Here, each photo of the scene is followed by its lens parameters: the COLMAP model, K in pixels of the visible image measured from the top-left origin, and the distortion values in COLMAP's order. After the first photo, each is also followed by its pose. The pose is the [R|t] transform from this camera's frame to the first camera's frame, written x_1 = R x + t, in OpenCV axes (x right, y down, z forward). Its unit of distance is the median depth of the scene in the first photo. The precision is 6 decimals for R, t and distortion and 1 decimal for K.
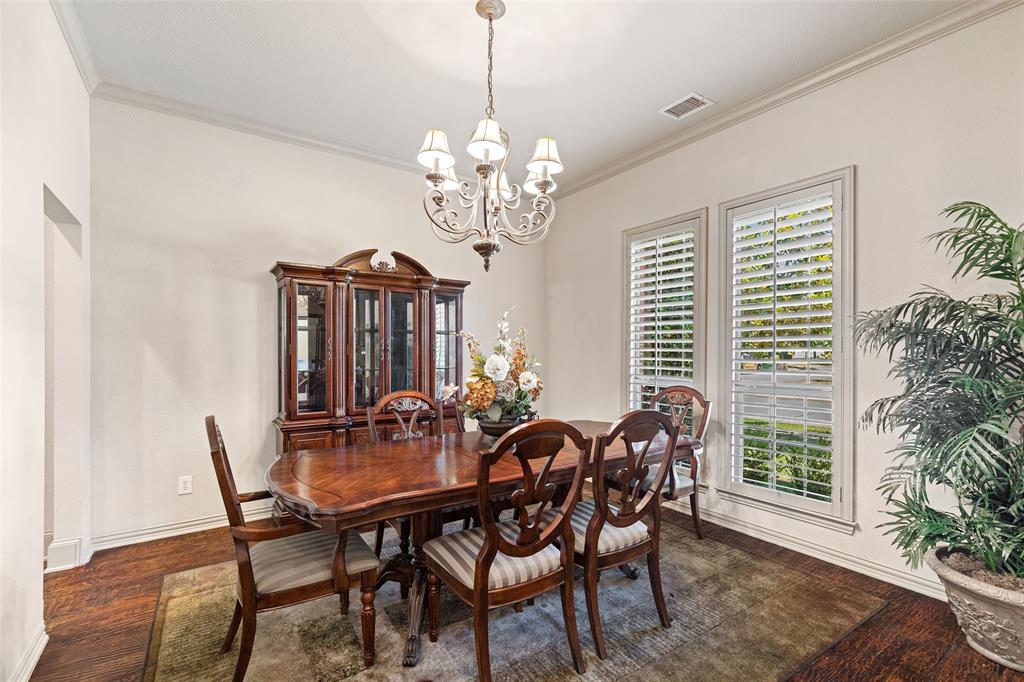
lens RADIAL K [[462.6, 0, 514.5], [0, 462.6, 346.9], [0, 0, 1]] dist [0.002529, 0.000243]
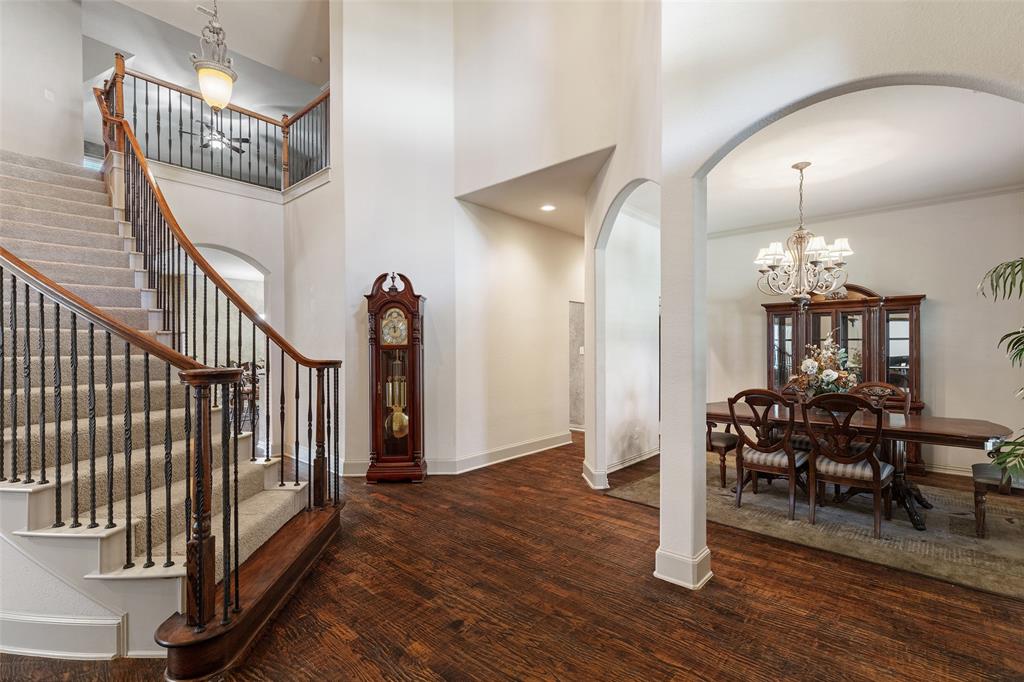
lens RADIAL K [[462.6, 0, 514.5], [0, 462.6, 346.9], [0, 0, 1]] dist [0.002529, 0.000243]
pose [[0.229961, -0.009610, -0.973152, 1.218943], [0.002296, 0.999954, -0.009332, -0.007592], [0.973197, -0.000089, 0.229972, -0.392919]]
